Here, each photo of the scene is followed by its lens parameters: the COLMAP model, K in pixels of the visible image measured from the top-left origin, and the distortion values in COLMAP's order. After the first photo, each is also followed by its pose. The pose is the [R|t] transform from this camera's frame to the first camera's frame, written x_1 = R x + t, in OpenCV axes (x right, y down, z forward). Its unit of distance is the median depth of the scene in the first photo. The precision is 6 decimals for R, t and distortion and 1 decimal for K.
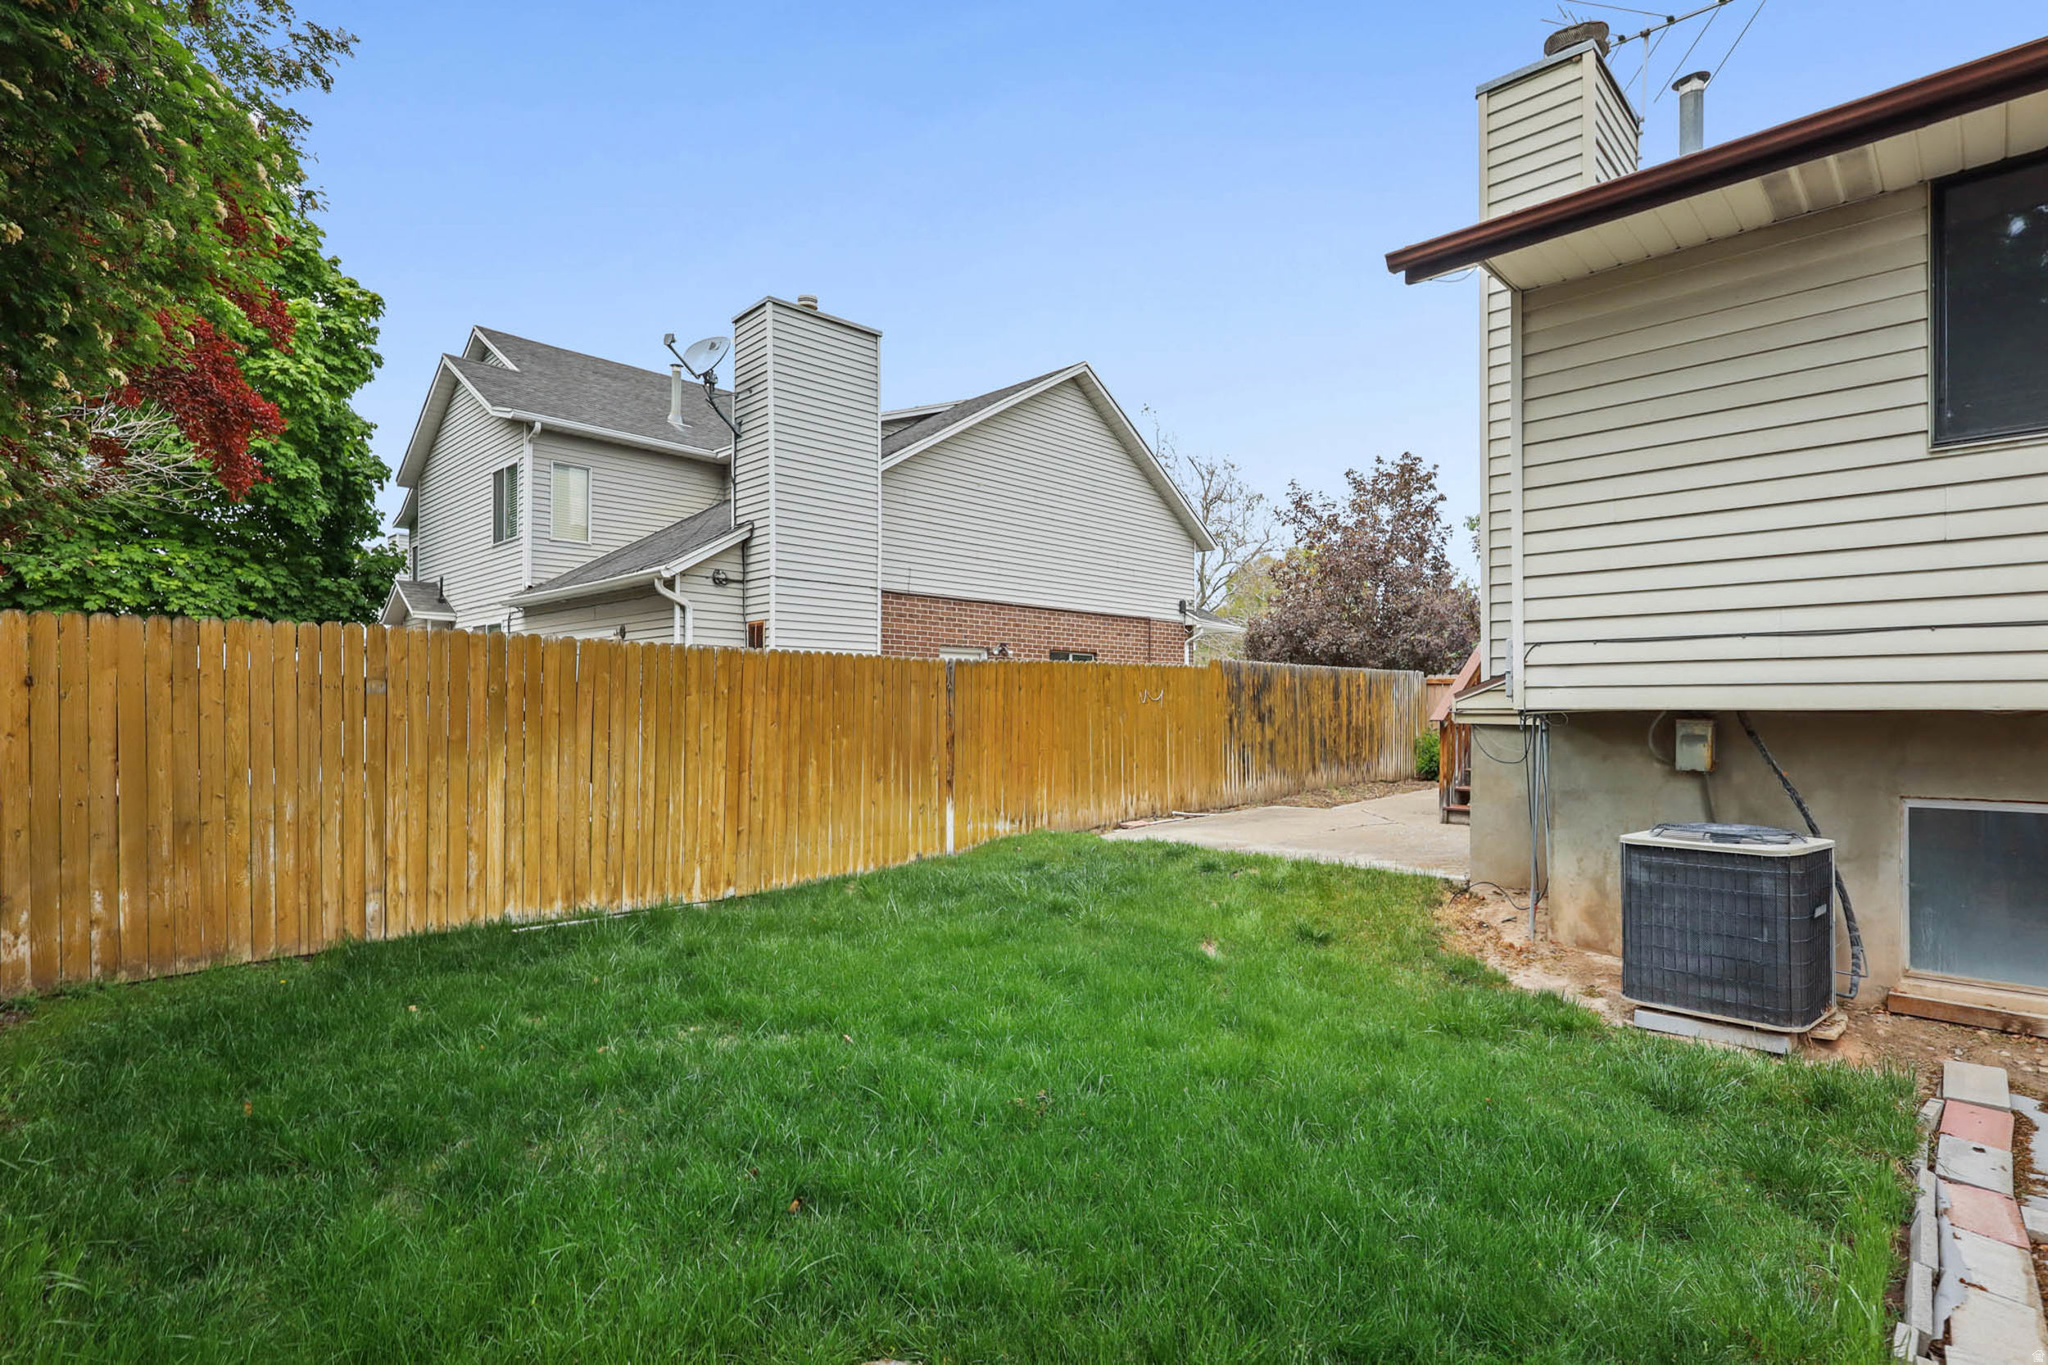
lens RADIAL K [[1032.0, 0, 1075.5], [0, 1032.0, 678.2], [0, 0, 1]] dist [0.001924, 0.005657]
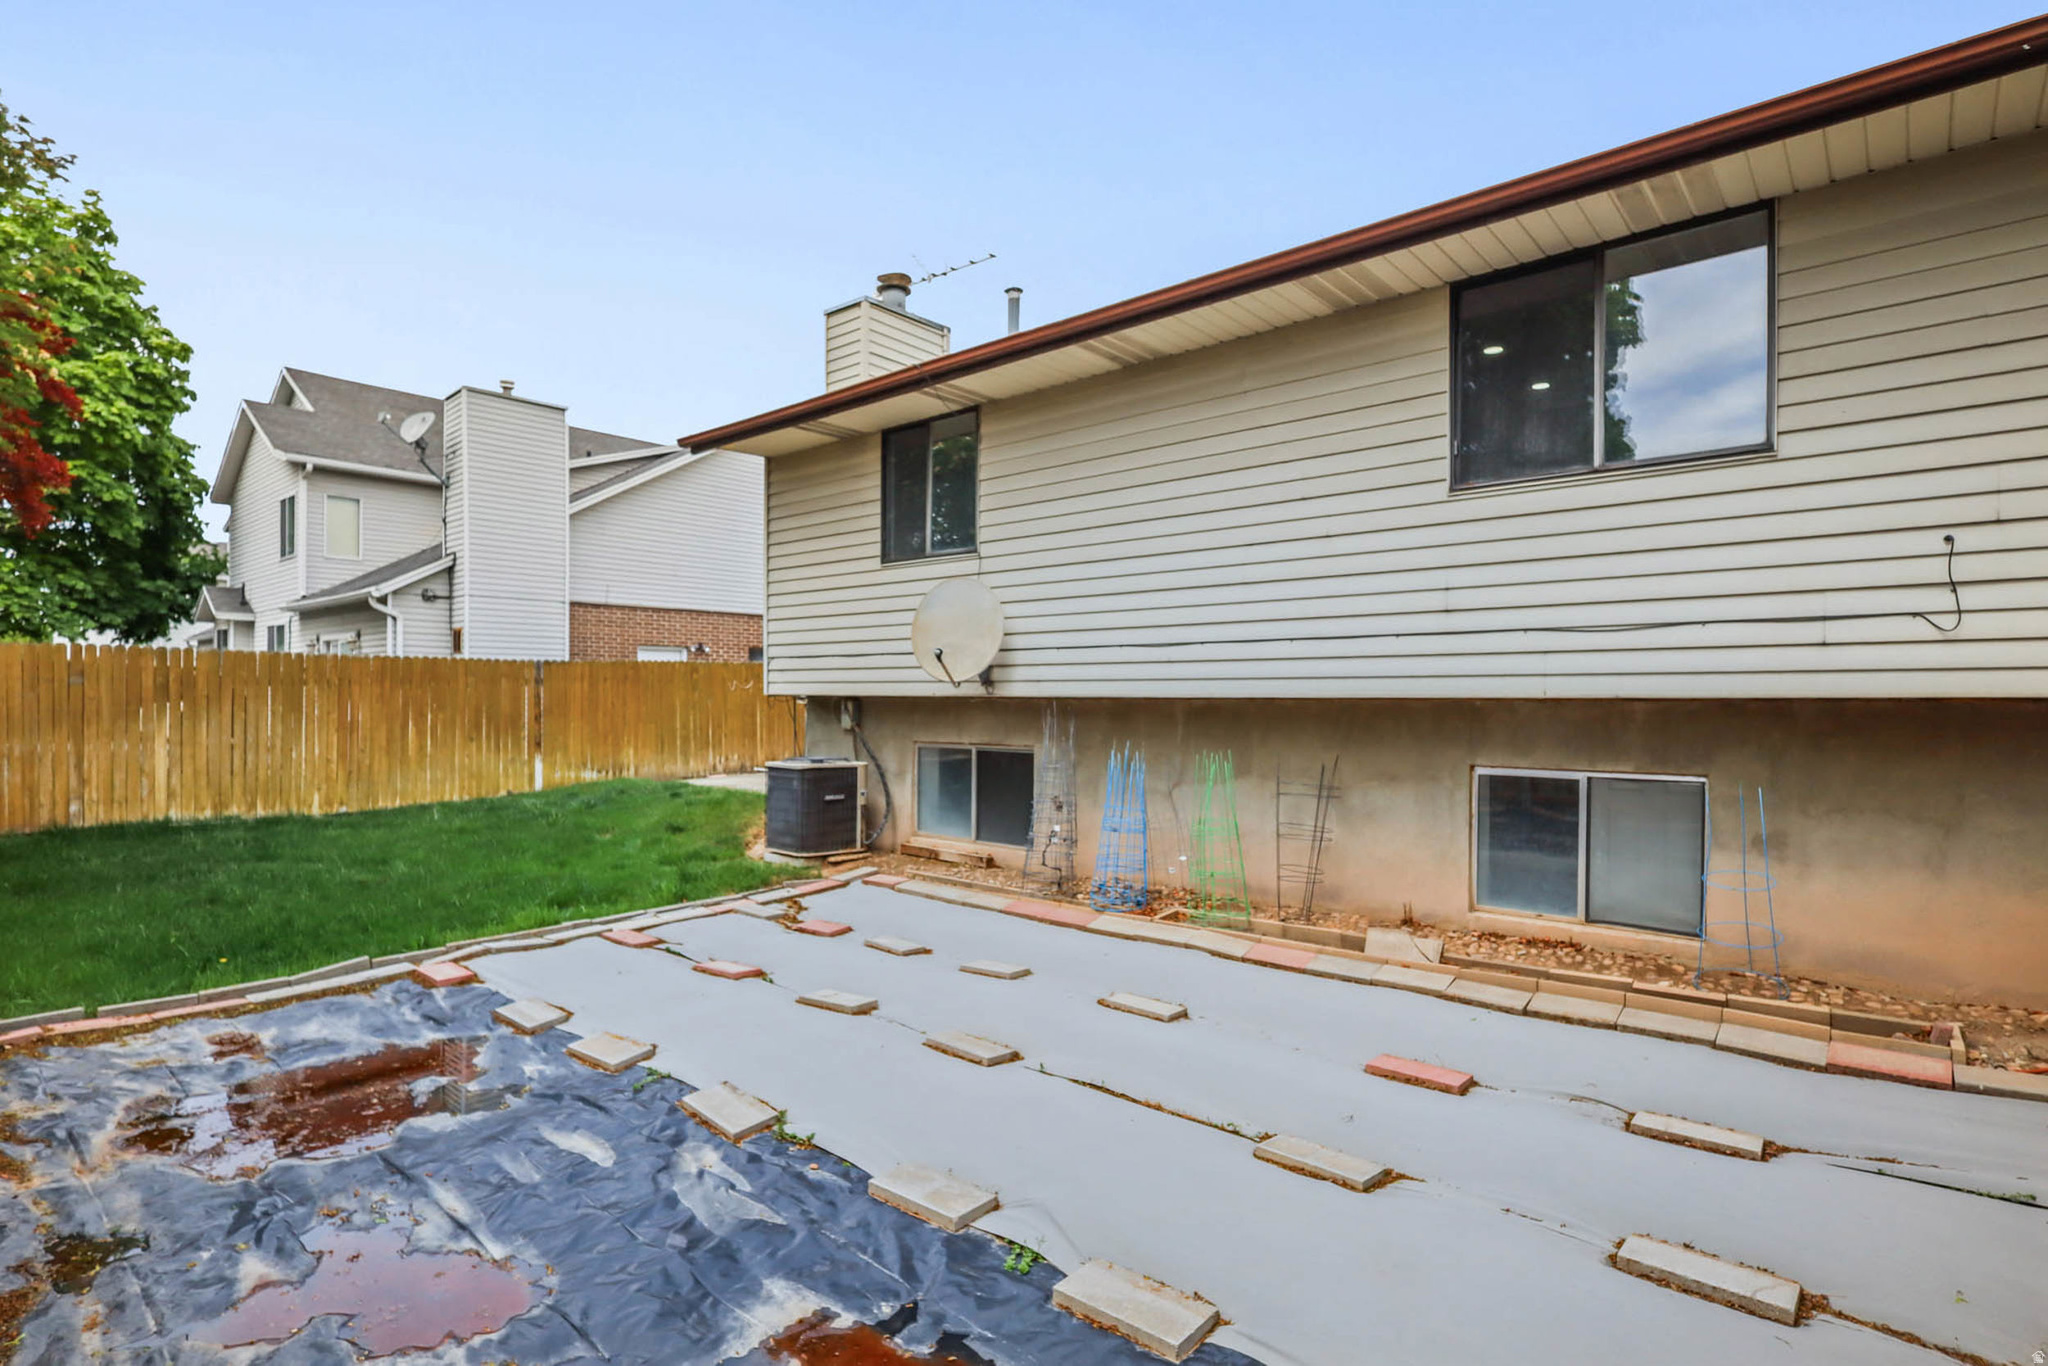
lens RADIAL K [[1032.0, 0, 1075.5], [0, 1032.0, 678.7], [0, 0, 1]] dist [0.001924, 0.005657]
pose [[0.998116, 0.003641, 0.061253, 0.466774], [-0.004481, 0.999898, 0.013587, -0.012944], [-0.061197, -0.013836, 0.998030, -0.438970]]
